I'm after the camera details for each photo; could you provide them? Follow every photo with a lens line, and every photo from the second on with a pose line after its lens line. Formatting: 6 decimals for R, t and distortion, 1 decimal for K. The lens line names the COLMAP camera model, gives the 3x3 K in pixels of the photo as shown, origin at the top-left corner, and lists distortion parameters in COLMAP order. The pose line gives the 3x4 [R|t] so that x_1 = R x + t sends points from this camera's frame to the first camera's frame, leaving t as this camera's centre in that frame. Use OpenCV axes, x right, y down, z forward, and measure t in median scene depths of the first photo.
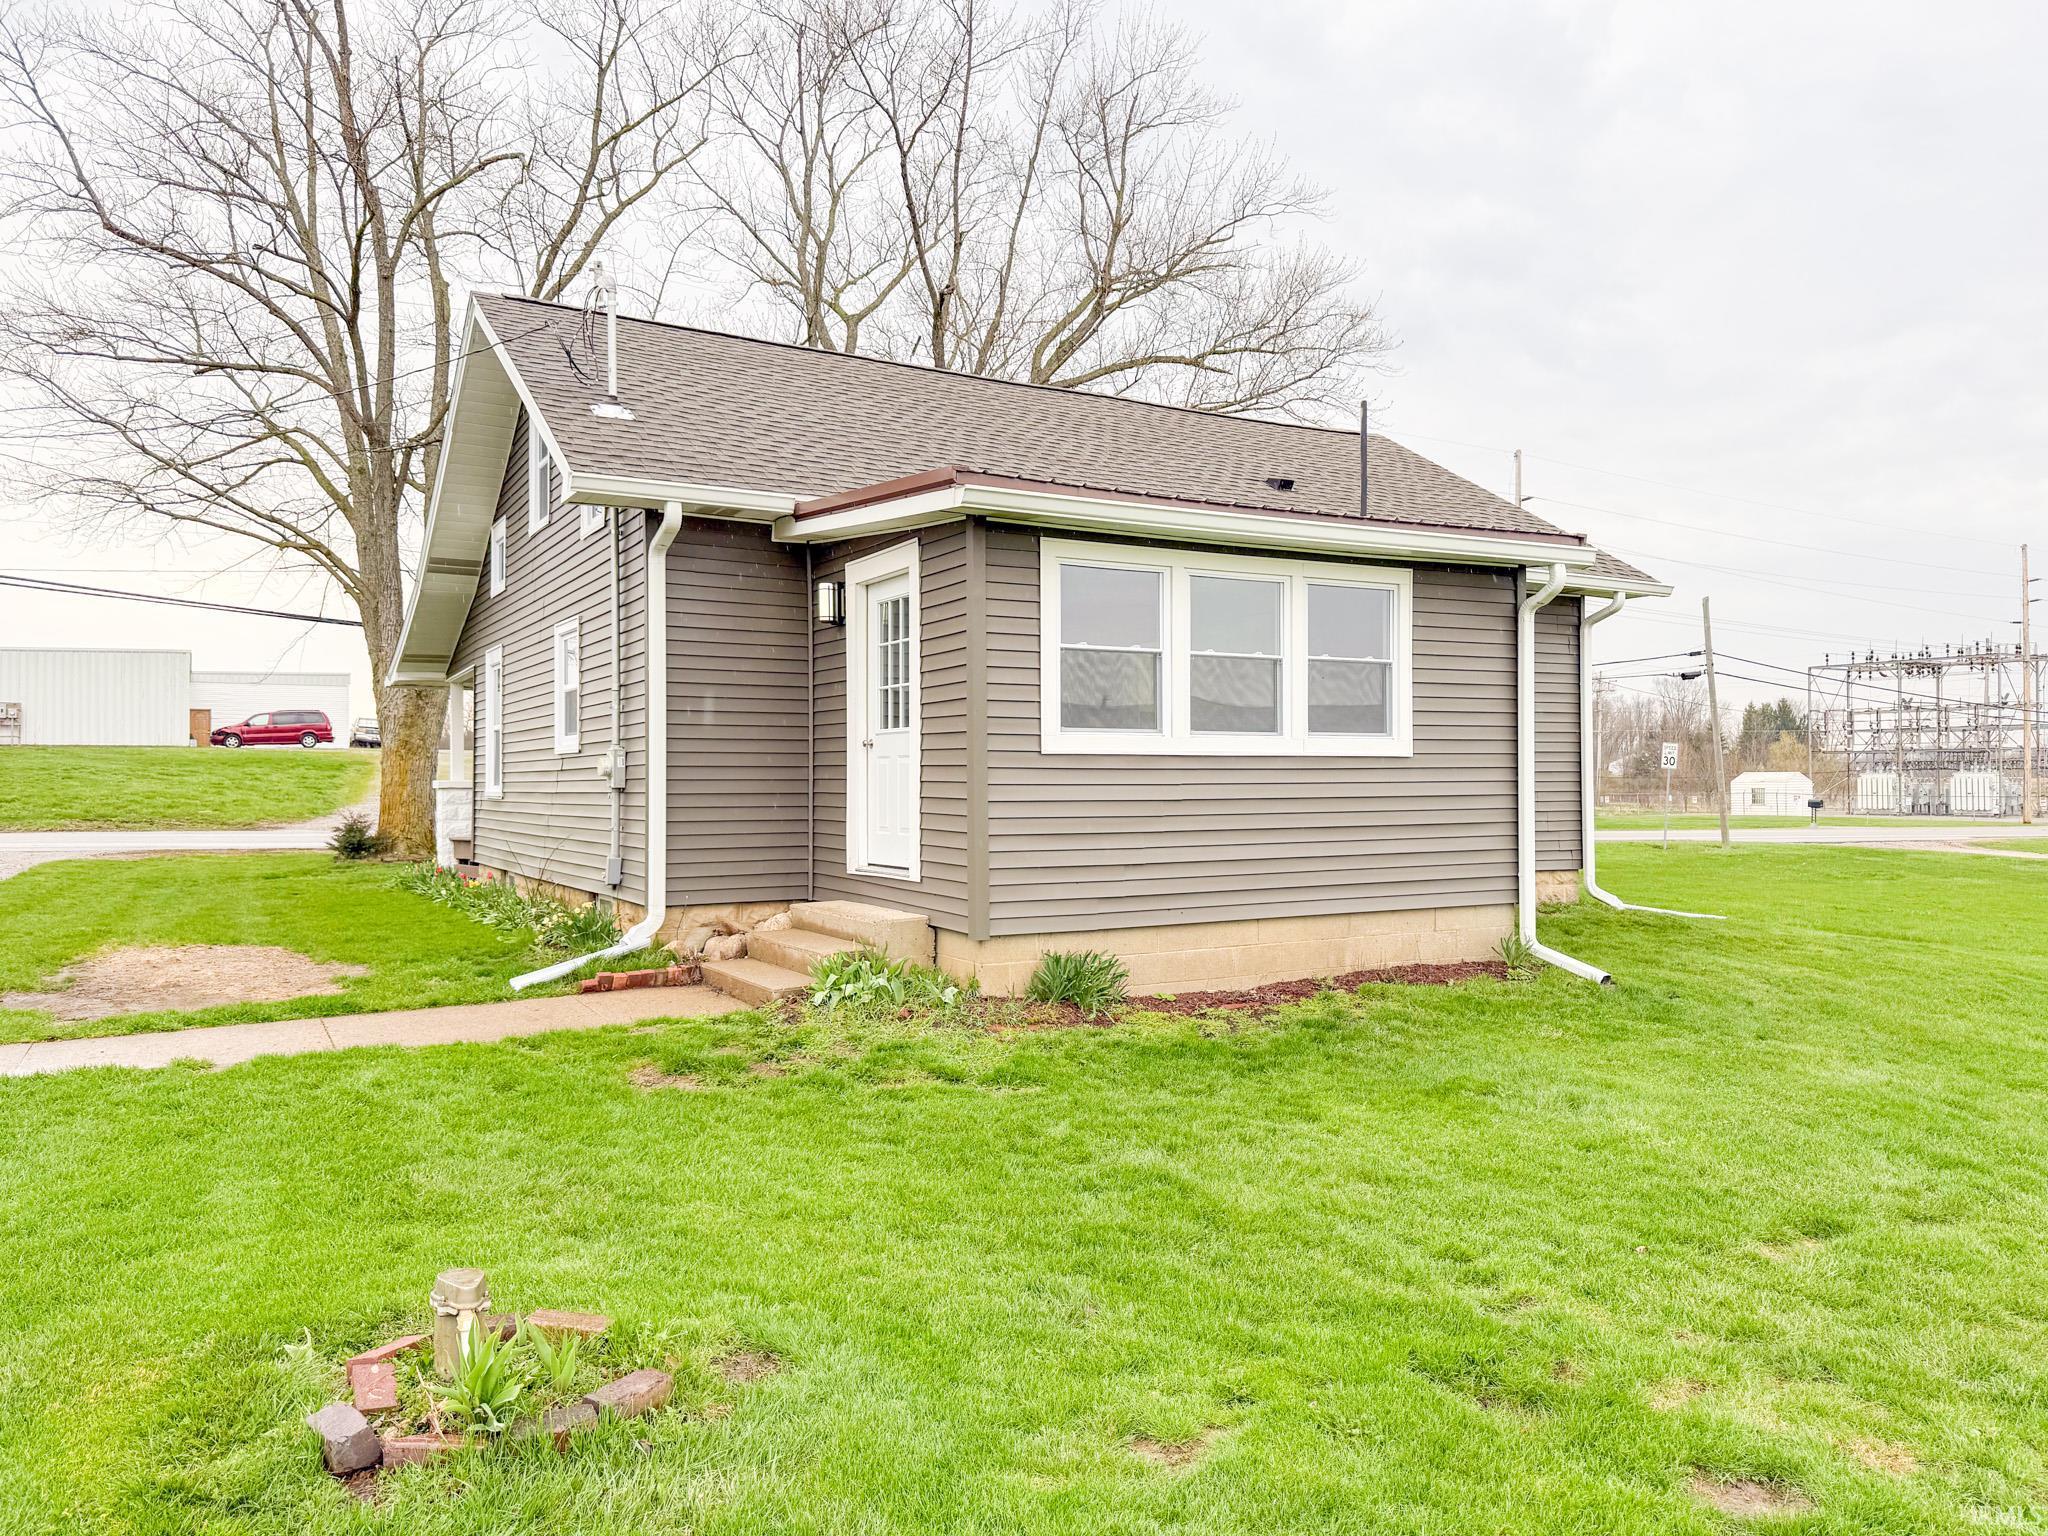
lens RADIAL K [[1445.9, 0, 1025.4], [0, 1445.9, 765.8], [0, 0, 1]] dist [0.046939, -0.019211]
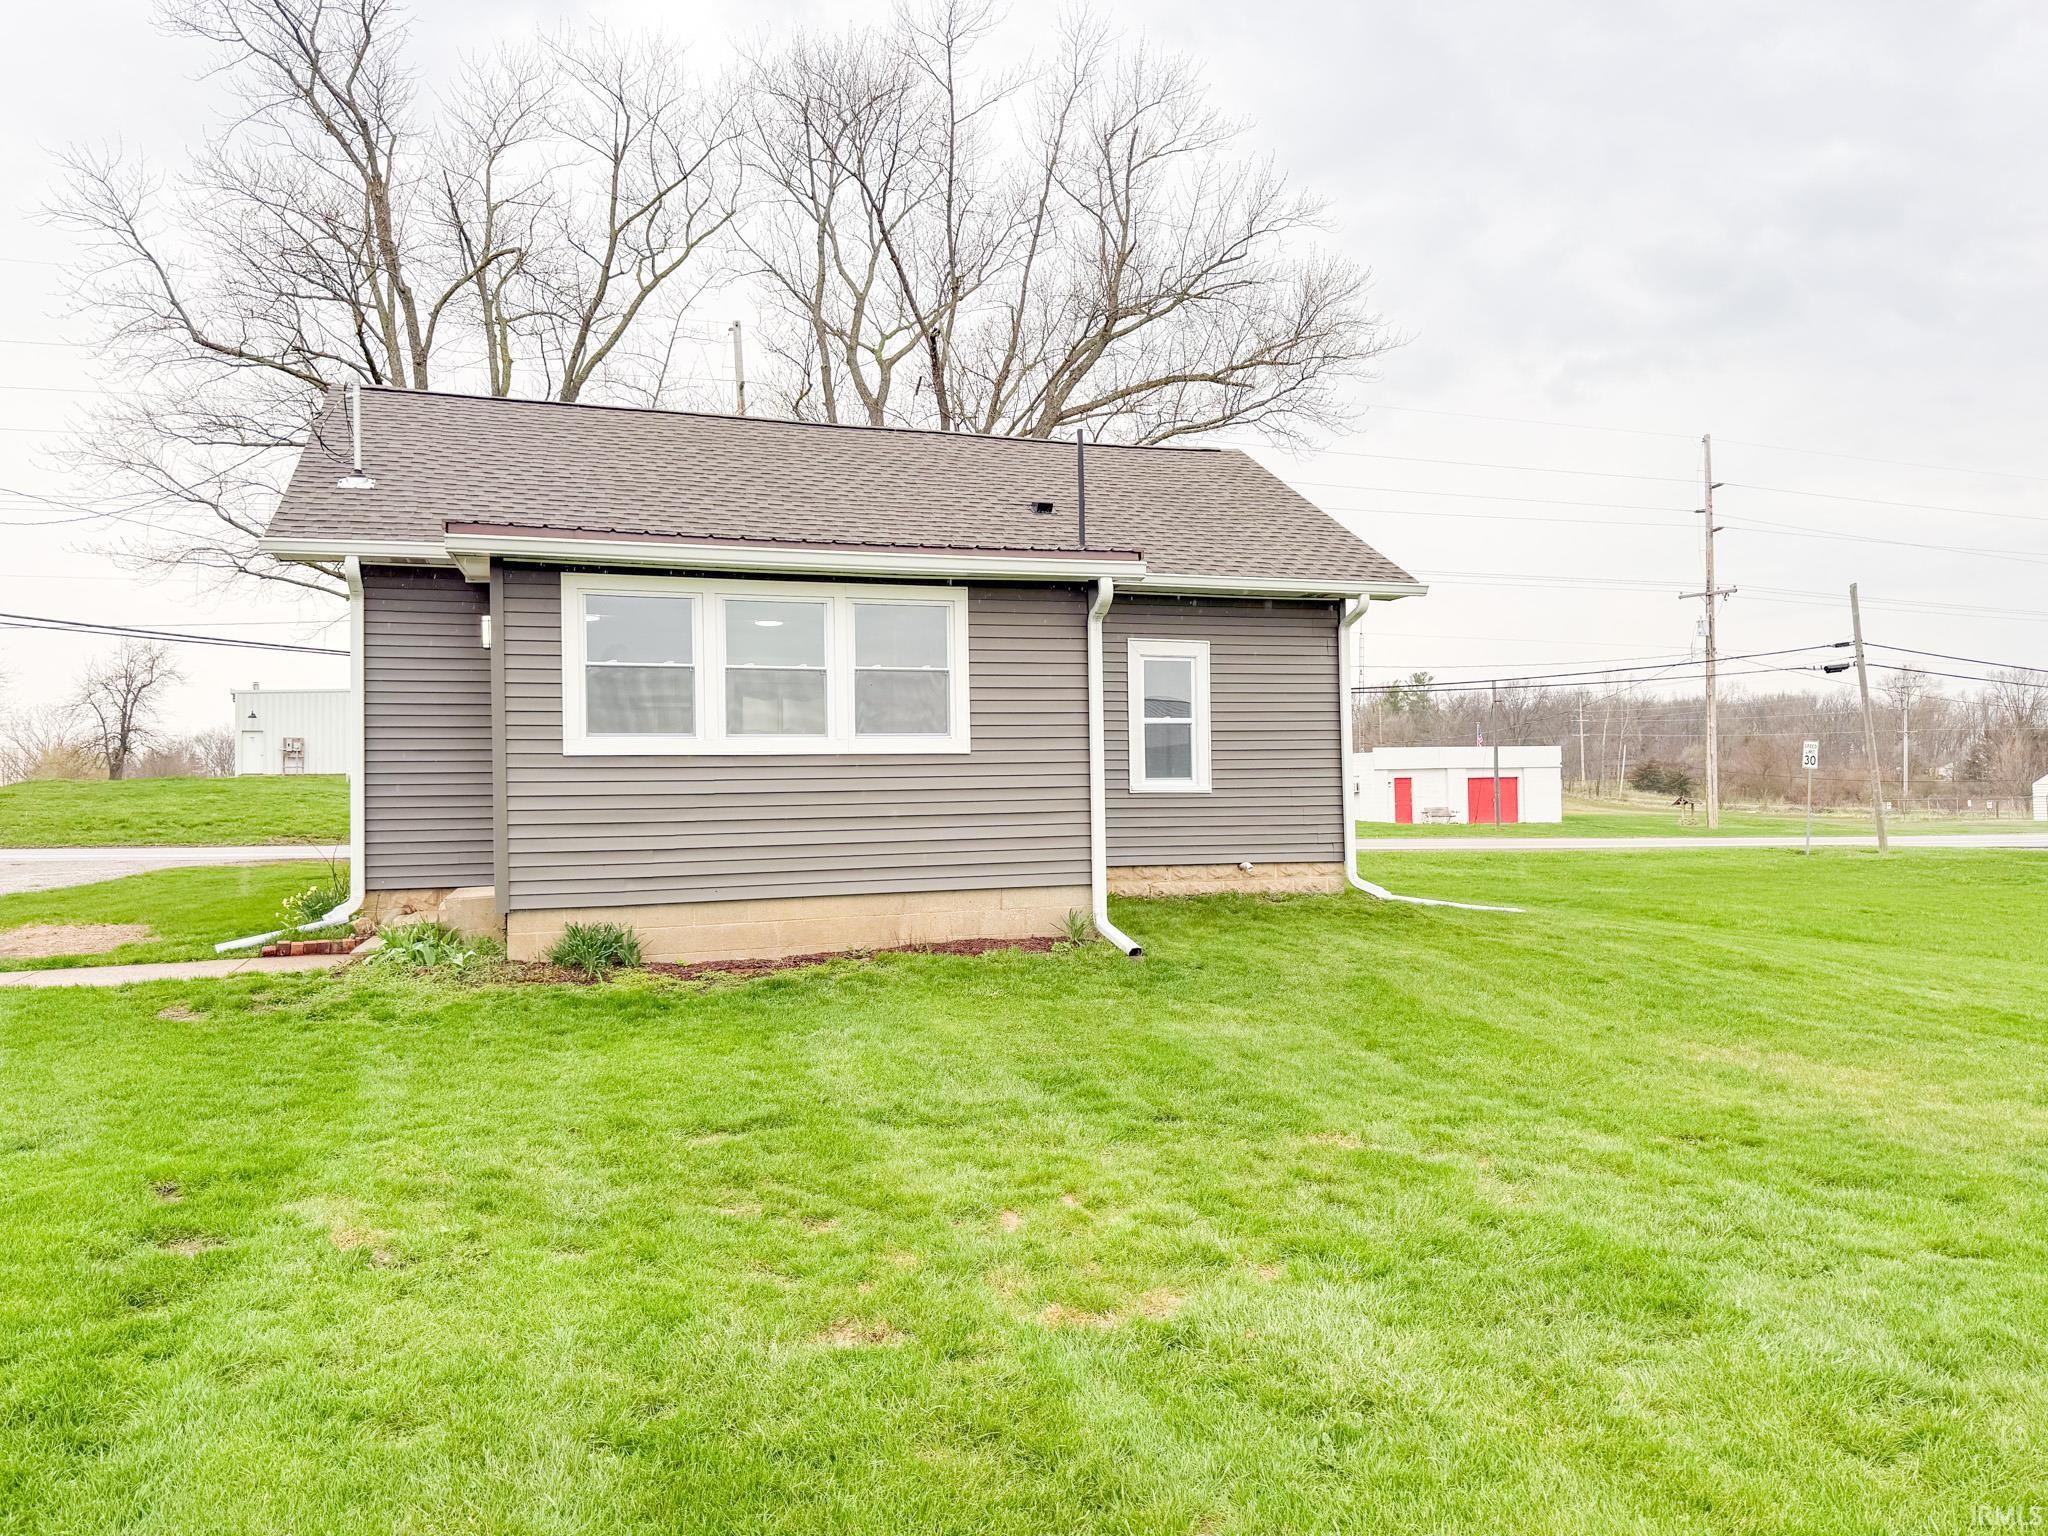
lens RADIAL K [[1445.9, 0, 1020.3], [0, 1445.9, 768.9], [0, 0, 1]] dist [0.046939, -0.019211]
pose [[0.980606, -0.017906, -0.195167, 0.356850], [0.016010, 0.999808, -0.011289, 0.013049], [0.195332, 0.007945, 0.980705, -0.059124]]
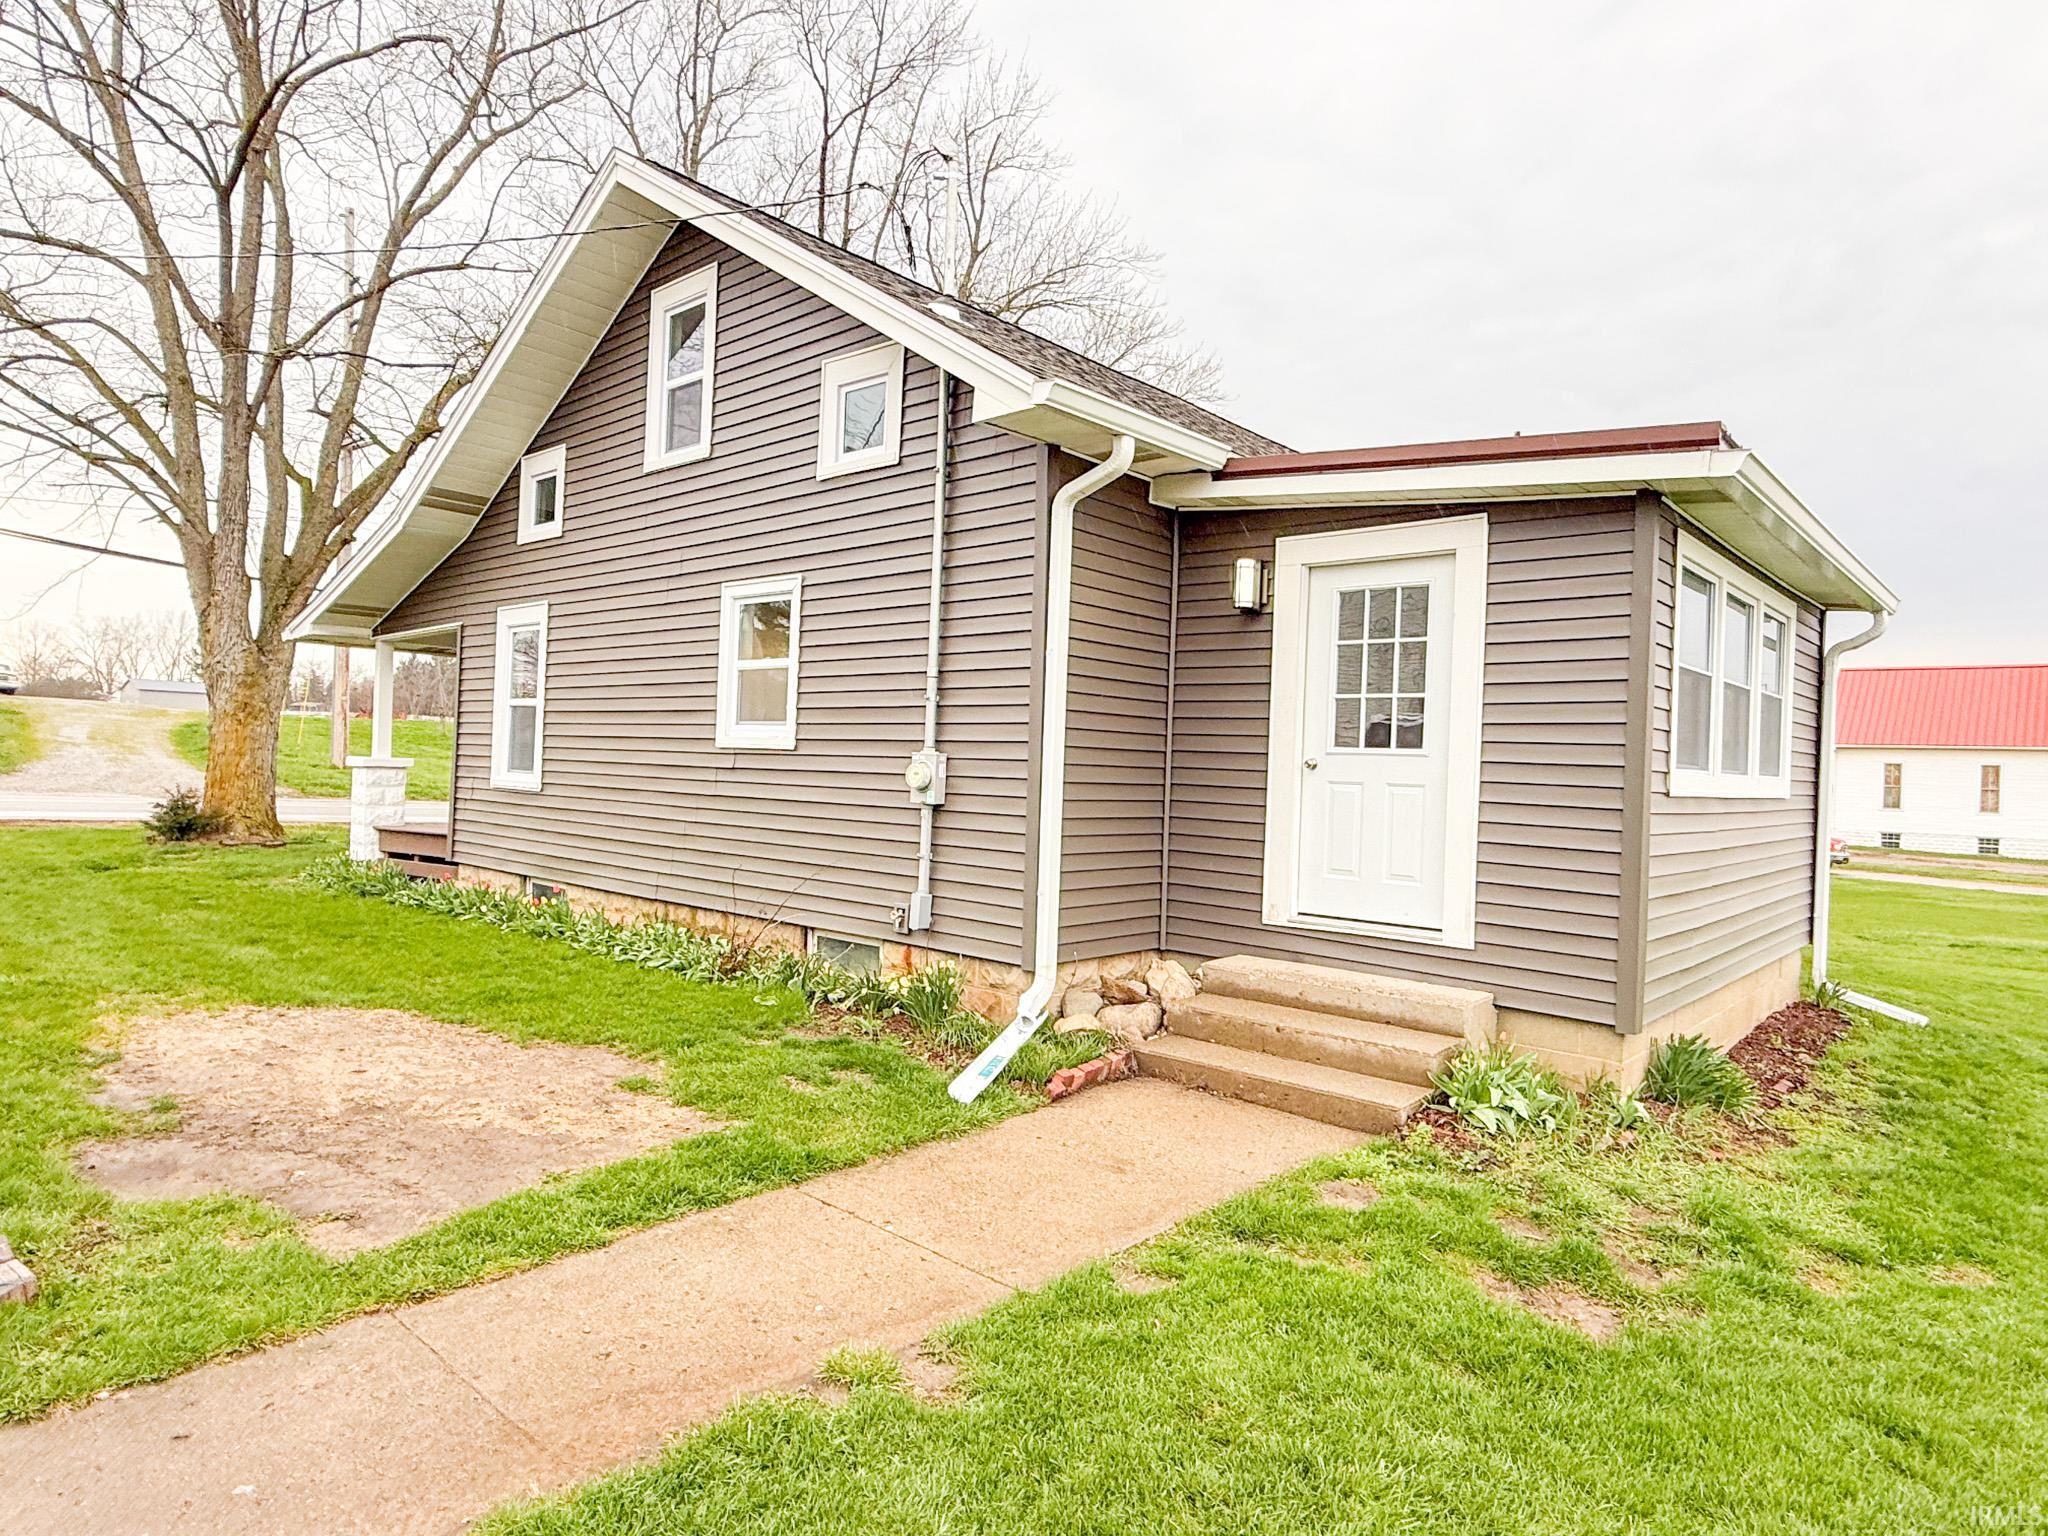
lens RADIAL K [[1196.8, 0, 1027.5], [0, 1196.8, 766.1], [0, 0, 1]] dist [0.006113, 0.003789]
pose [[0.948206, 0.037407, 0.315447, -0.289192], [-0.042621, 0.999045, 0.009643, -0.008715], [-0.314785, -0.022588, 0.948894, 0.257124]]
